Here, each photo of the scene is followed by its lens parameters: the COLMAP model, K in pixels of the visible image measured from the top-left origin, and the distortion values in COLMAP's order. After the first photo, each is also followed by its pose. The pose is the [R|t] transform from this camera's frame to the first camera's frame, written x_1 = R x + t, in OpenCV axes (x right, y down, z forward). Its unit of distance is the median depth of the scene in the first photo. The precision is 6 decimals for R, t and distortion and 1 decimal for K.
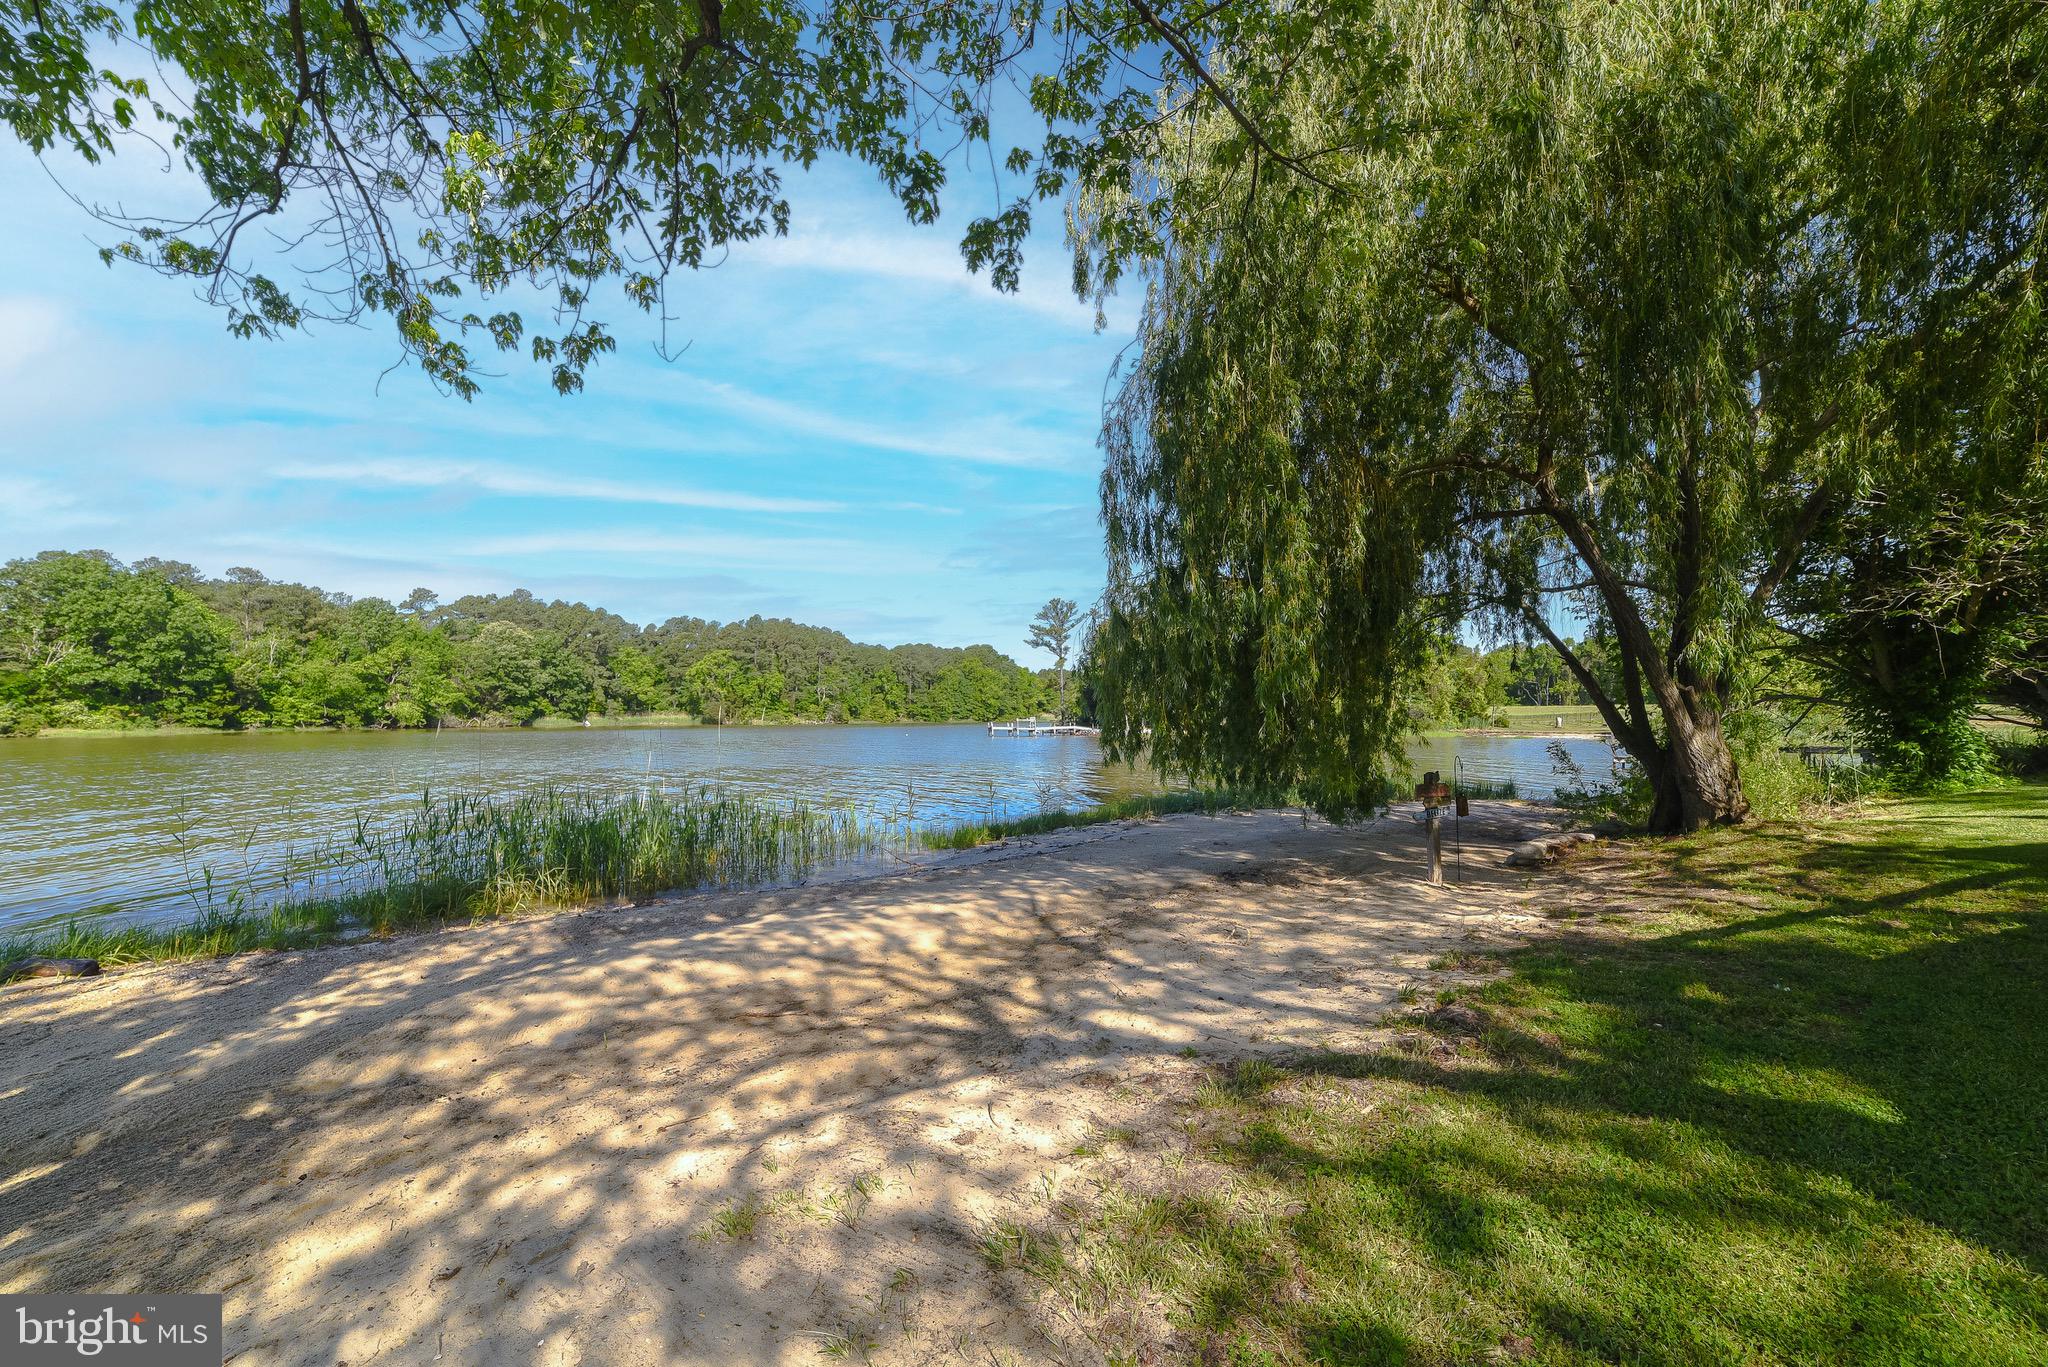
lens RADIAL K [[868.0, 0, 1022.6], [0, 868.0, 699.0], [0, 0, 1]] dist [-0.091220, 0.036912]
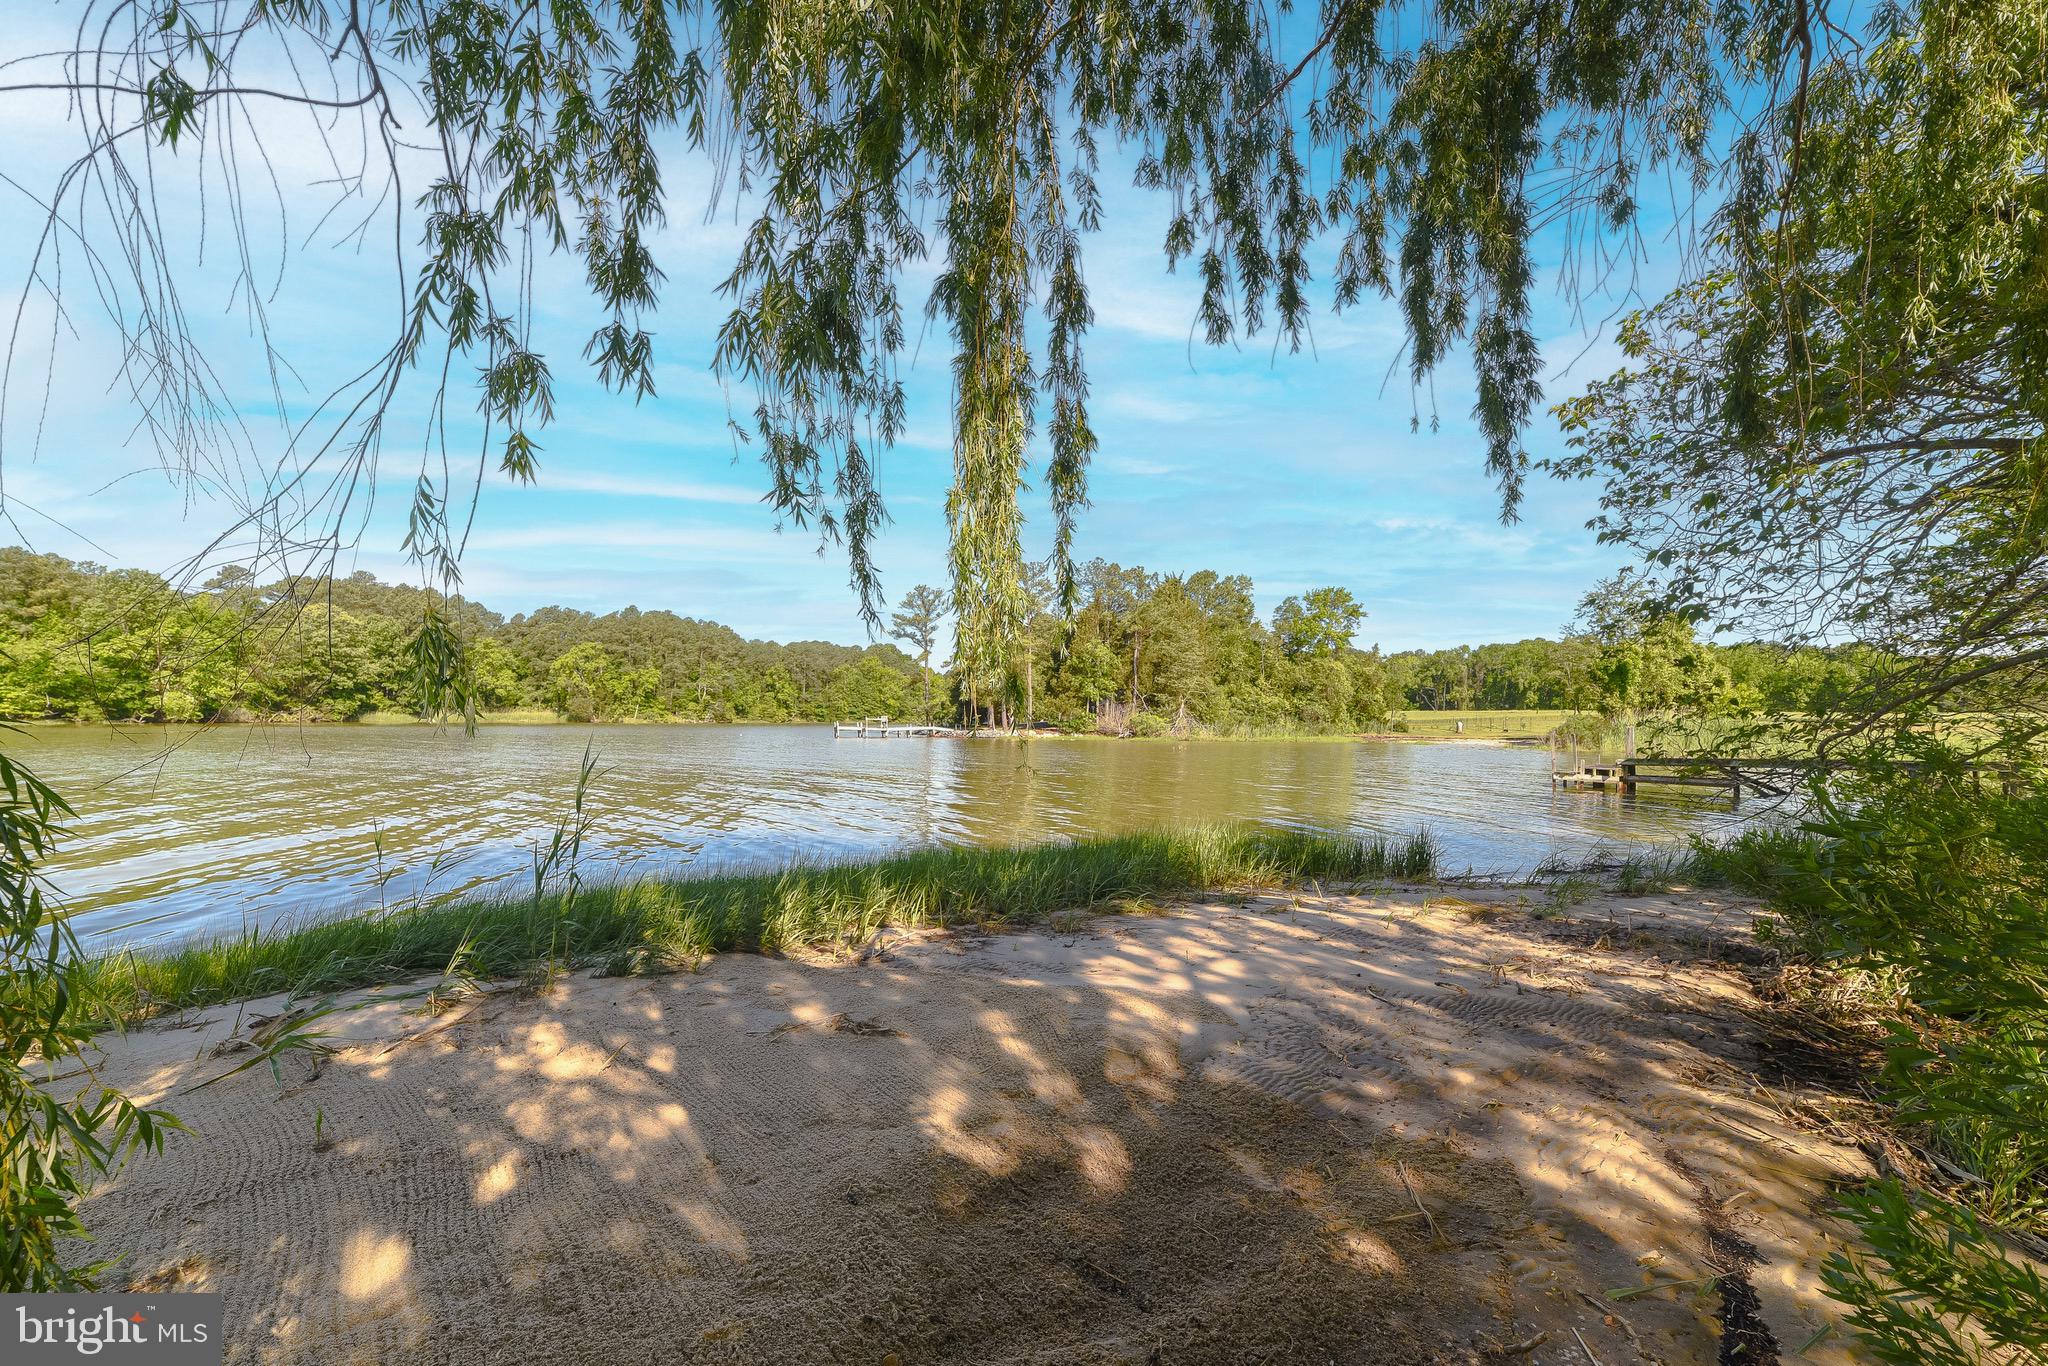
lens RADIAL K [[840.2, 0, 1019.3], [0, 840.2, 696.4], [0, 0, 1]] dist [-0.068892, 0.028744]
pose [[0.996171, 0.011825, 0.086618, 0.055400], [-0.011224, 0.999909, -0.007420, 0.004630], [-0.086698, 0.006419, 0.996214, 0.103560]]
